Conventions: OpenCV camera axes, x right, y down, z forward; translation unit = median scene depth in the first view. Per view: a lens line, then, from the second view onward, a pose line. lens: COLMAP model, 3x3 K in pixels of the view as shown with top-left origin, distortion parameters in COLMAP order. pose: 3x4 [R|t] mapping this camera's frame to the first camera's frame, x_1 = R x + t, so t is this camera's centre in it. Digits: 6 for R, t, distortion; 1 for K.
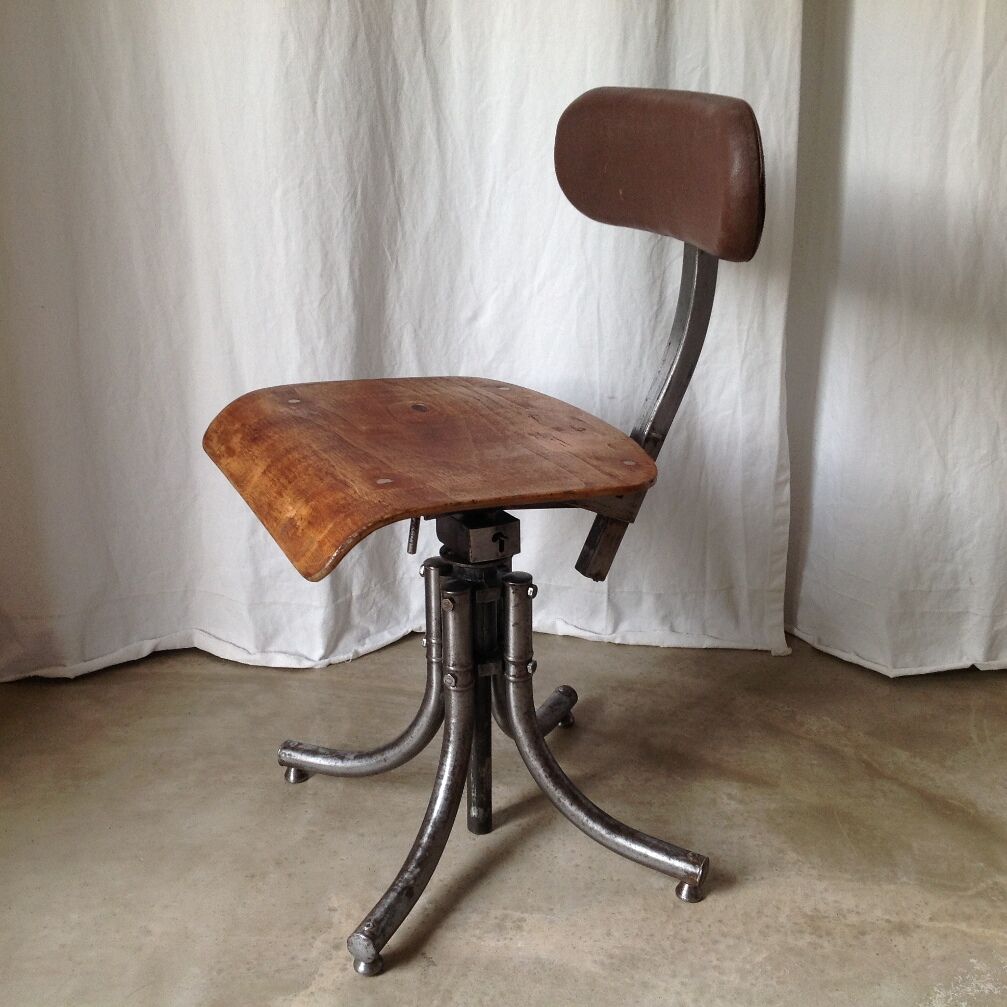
lens RADIAL K [[1294.7, 0, 507.6], [0, 1294.7, 489.9], [0, 0, 1]] dist [0.199765, -0.505447]
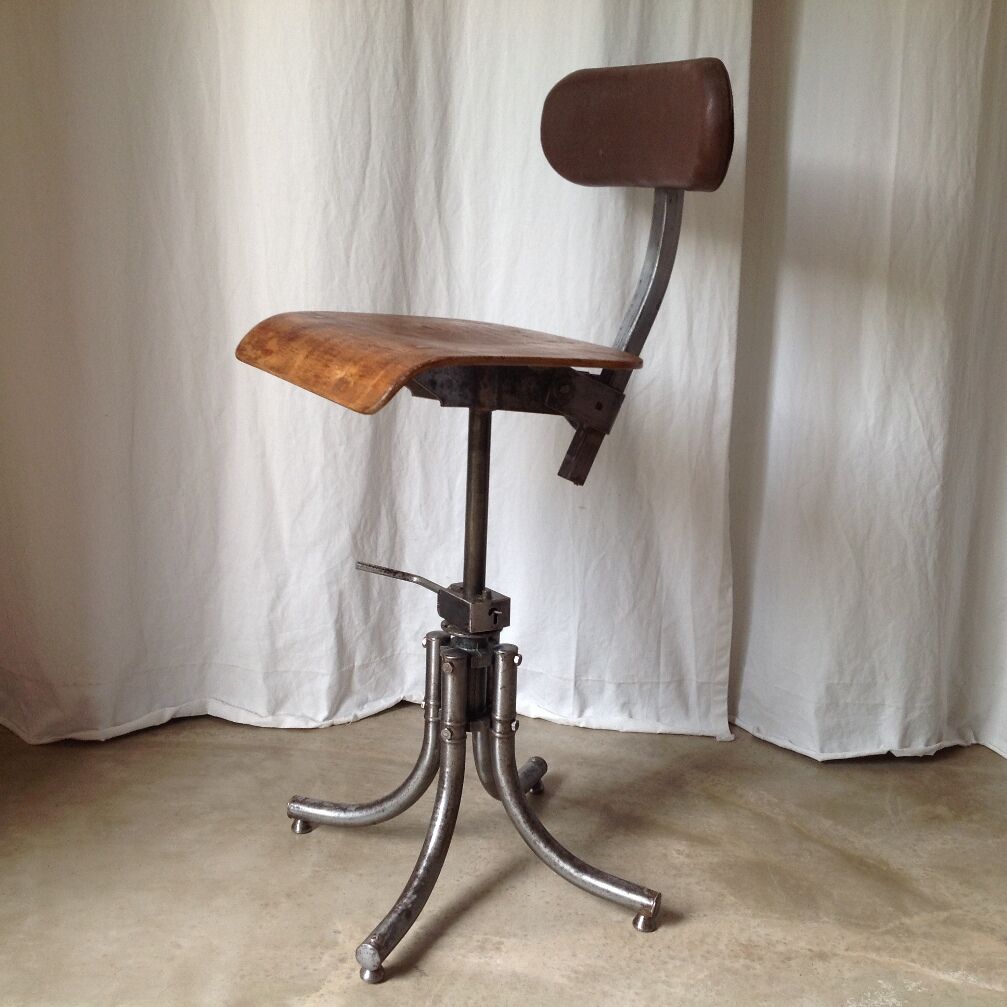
lens RADIAL K [[1315.8, 0, 506.8], [0, 1315.8, 494.1], [0, 0, 1]] dist [0.226571, -0.607249]
pose [[0.998820, 0.033818, 0.034858, -0.034540], [-0.029765, 0.993389, -0.110873, 0.056033], [-0.038377, 0.109705, 0.993223, -0.203852]]
